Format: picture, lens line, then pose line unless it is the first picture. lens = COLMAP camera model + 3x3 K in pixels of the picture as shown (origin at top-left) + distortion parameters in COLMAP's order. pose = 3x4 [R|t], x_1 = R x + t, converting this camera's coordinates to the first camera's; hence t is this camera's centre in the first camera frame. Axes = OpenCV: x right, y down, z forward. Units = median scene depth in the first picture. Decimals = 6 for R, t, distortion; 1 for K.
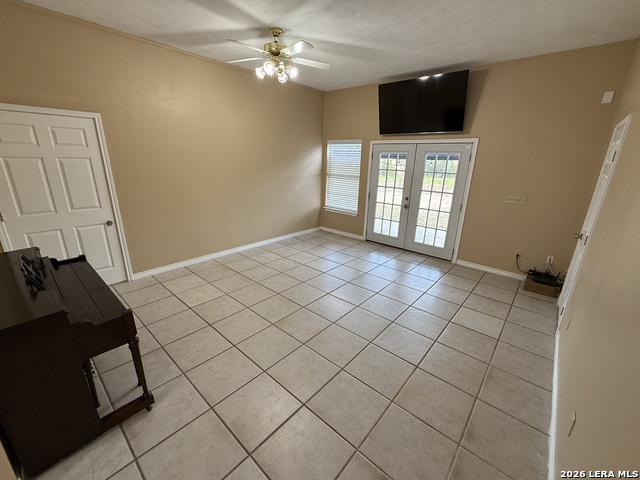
lens RADIAL K [[267.3, 0, 320.2], [0, 267.3, 241.1], [0, 0, 1]] dist [0.000806, 0.000298]
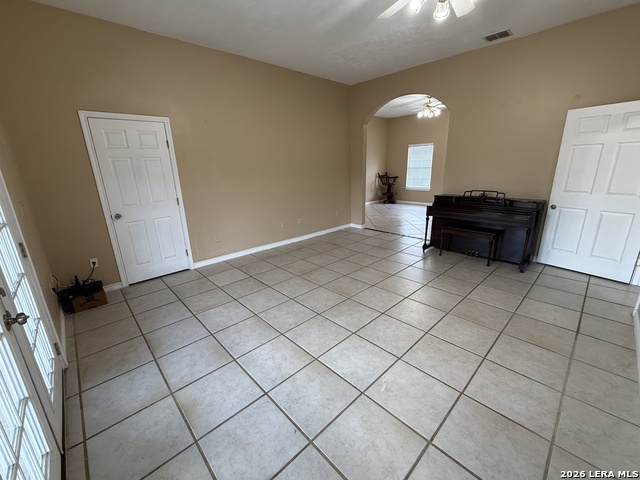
lens RADIAL K [[267.3, 0, 320.2], [0, 267.3, 241.1], [0, 0, 1]] dist [0.000806, 0.000298]
pose [[-0.995375, -0.028699, 0.091681, 0.039371], [0.027405, 0.829859, 0.557300, -0.377763], [-0.092077, 0.557235, -0.825234, 1.375391]]
